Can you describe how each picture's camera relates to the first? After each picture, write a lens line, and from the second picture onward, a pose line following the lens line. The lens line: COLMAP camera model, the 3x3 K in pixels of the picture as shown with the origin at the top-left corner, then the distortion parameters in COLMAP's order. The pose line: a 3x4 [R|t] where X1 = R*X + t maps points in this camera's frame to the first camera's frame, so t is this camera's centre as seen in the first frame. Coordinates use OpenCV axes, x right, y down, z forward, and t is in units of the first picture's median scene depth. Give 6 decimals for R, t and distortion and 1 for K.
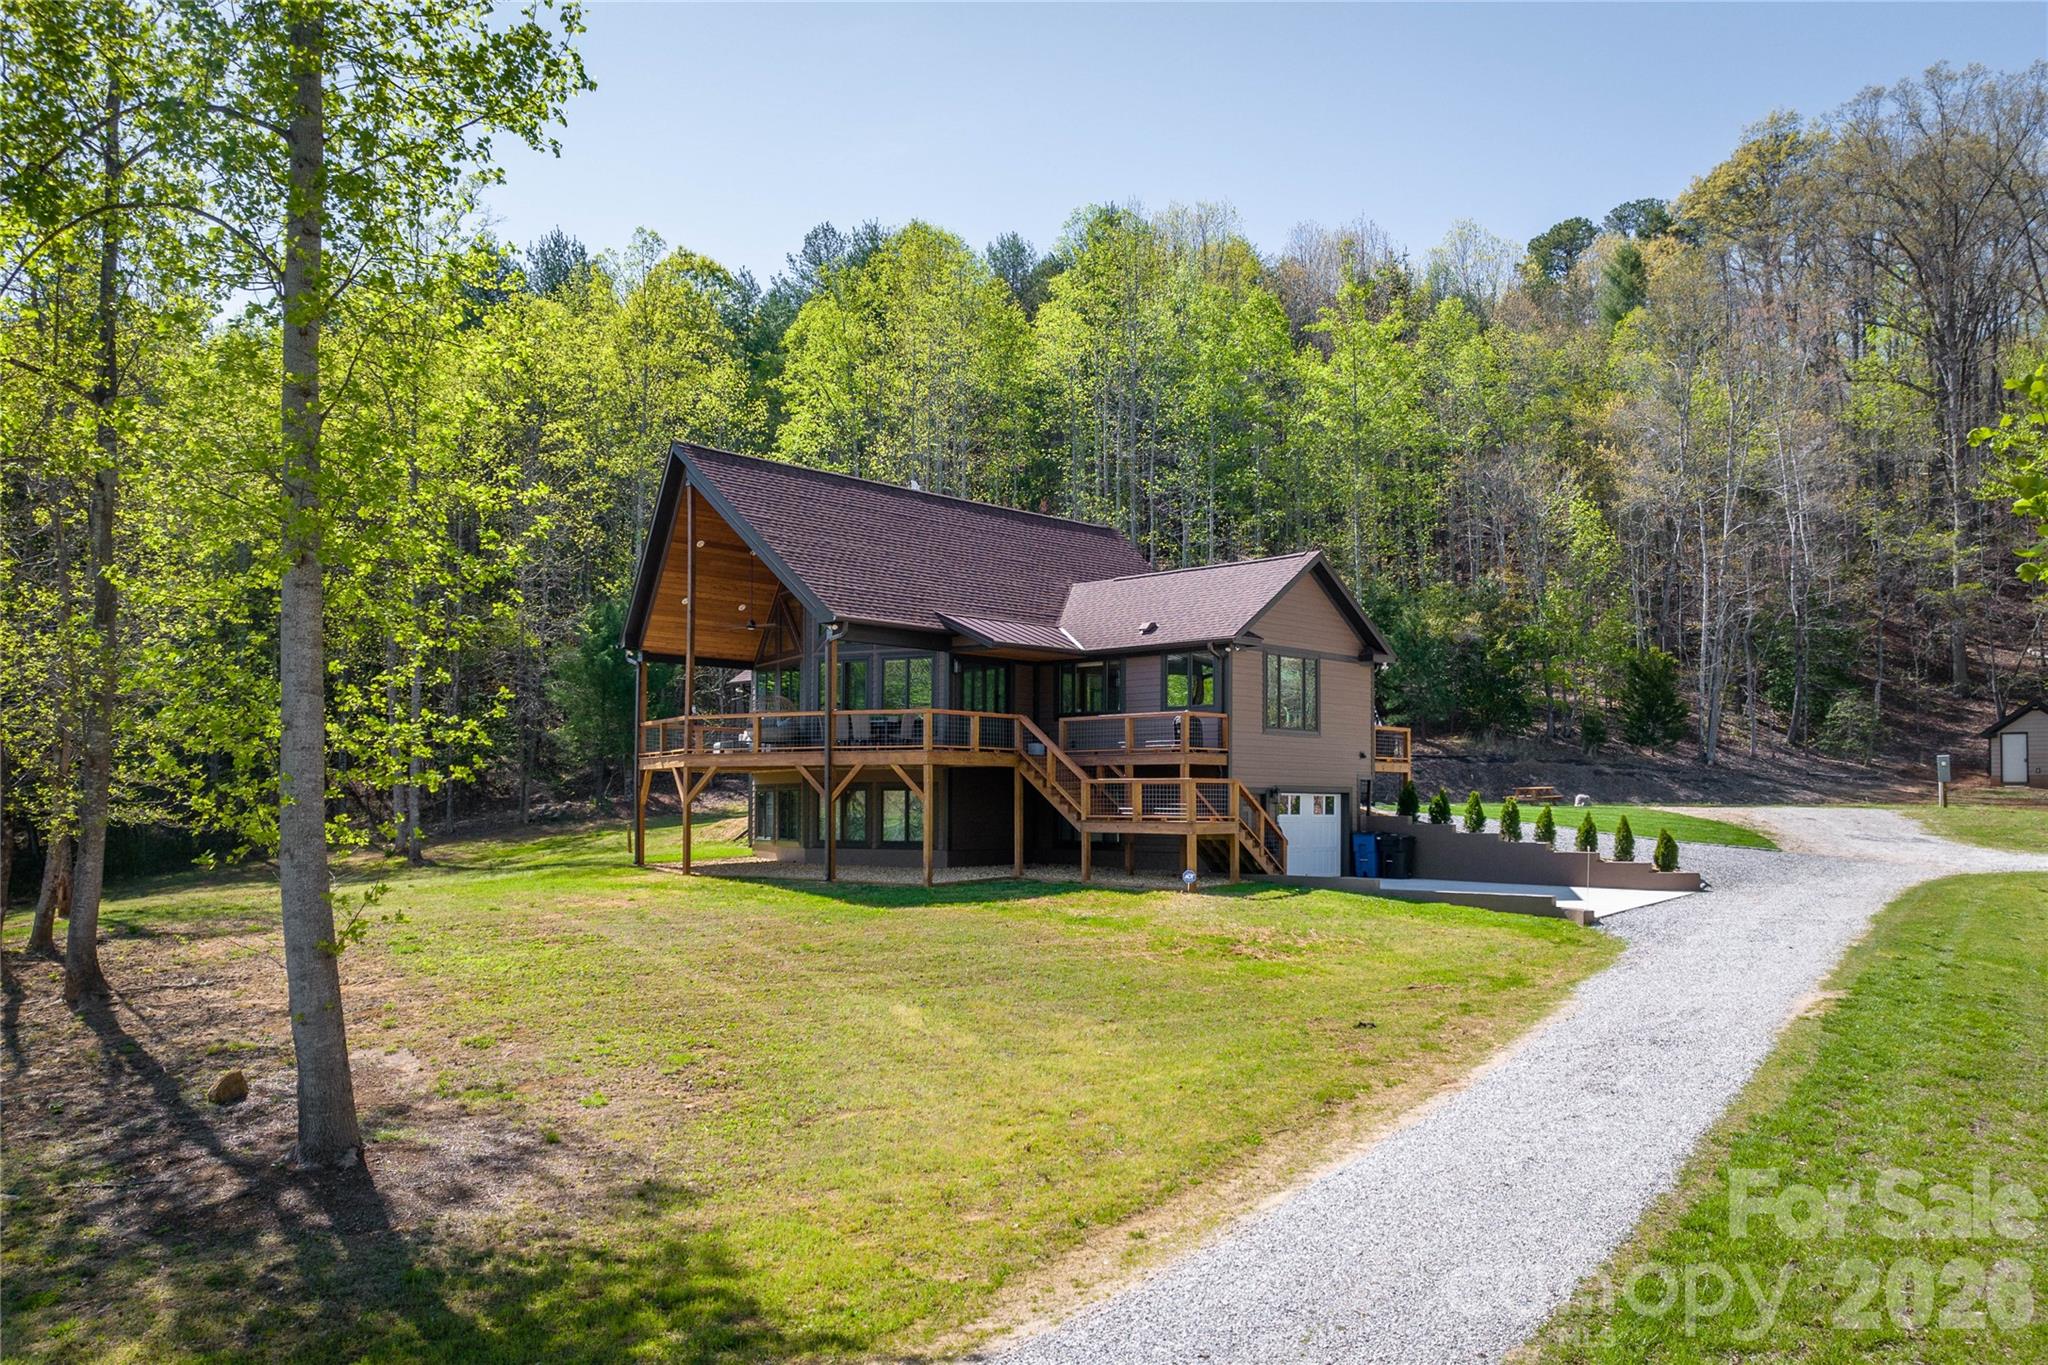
lens RADIAL K [[1356.8, 0, 1029.7], [0, 1356.8, 753.6], [0, 0, 1]] dist [0.005065, 0.000393]
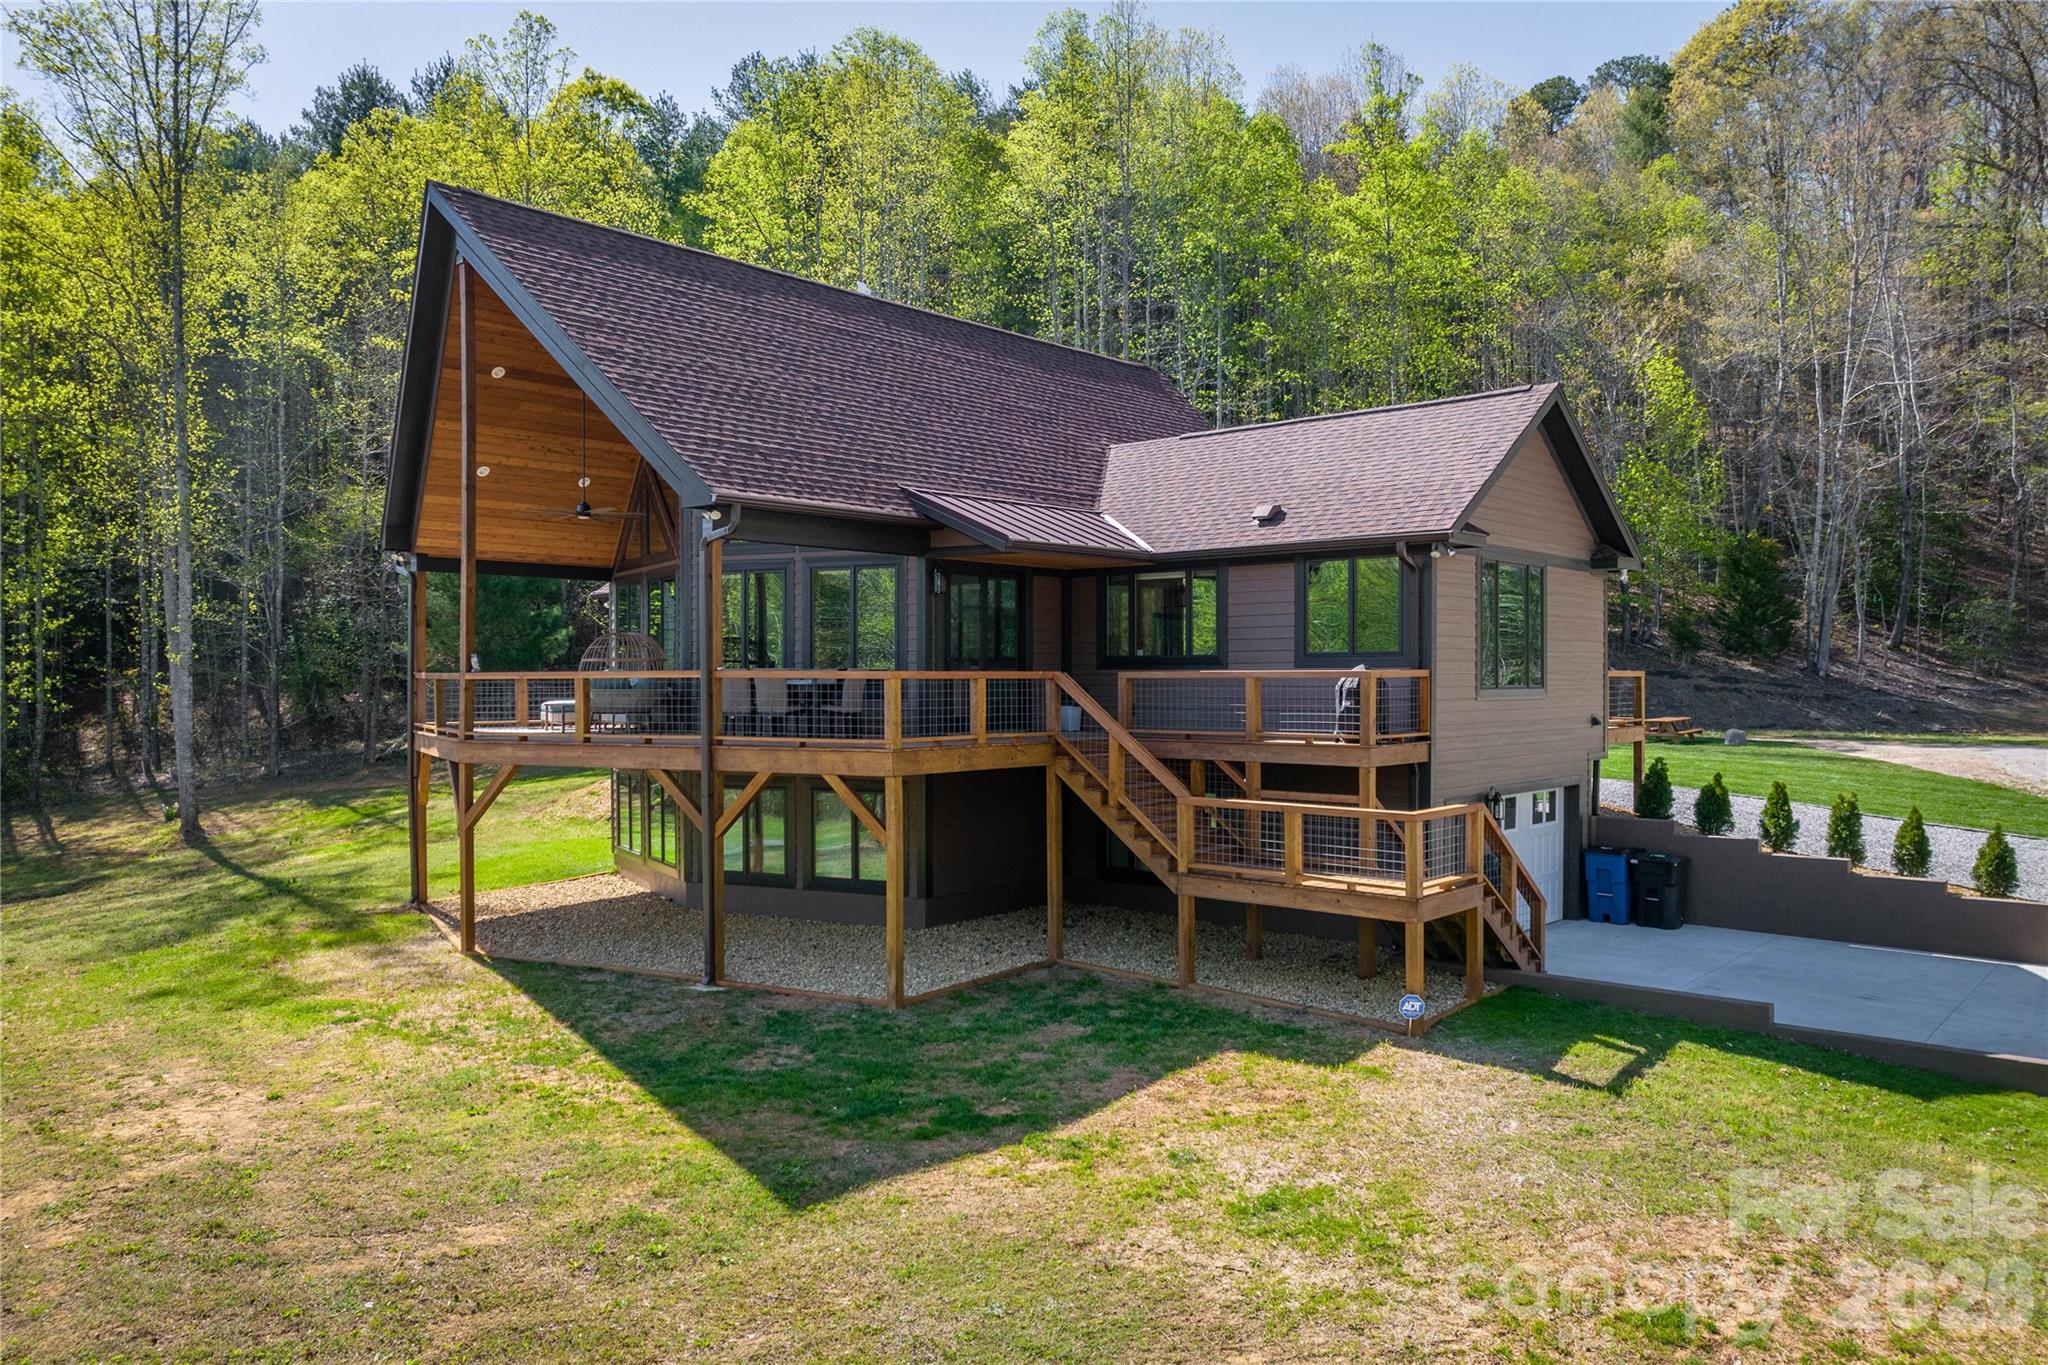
lens RADIAL K [[1450.9, 0, 1024.0], [0, 1450.9, 682.5], [0, 0, 1]] dist [-0.023910, -0.004891]
pose [[0.999655, -0.004220, 0.025929, -0.035295], [0.003536, 0.999646, 0.026369, -0.039128], [-0.026031, -0.026268, 0.999316, 0.396132]]
